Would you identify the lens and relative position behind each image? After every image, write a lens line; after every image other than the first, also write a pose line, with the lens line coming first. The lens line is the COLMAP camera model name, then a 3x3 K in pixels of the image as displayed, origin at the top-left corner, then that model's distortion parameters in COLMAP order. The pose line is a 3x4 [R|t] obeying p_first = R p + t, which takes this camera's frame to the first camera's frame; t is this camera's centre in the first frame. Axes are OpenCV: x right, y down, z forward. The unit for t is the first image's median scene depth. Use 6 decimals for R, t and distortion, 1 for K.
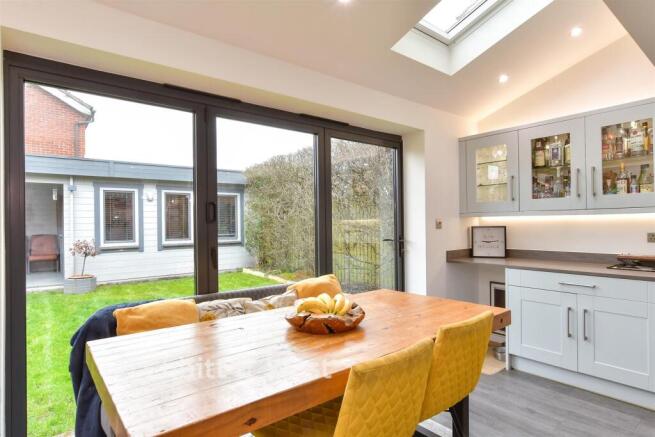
lens RADIAL K [[362.1, 0, 329.3], [0, 362.1, 219.8], [0, 0, 1]] dist [-0.003201, 0.000659]
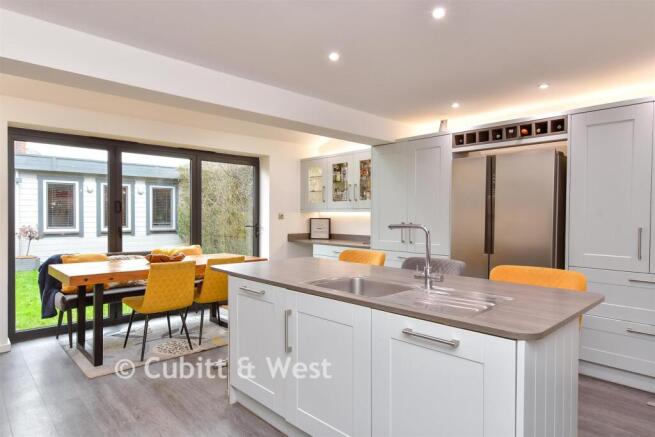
lens RADIAL K [[386.6, 0, 327.9], [0, 386.6, 219.4], [0, 0, 1]] dist [0.004992, -0.001057]
pose [[0.996607, 0.016810, 0.080573, 0.168085], [-0.018305, 0.999673, 0.017854, -0.003251], [-0.080247, -0.019268, 0.996589, -0.300083]]
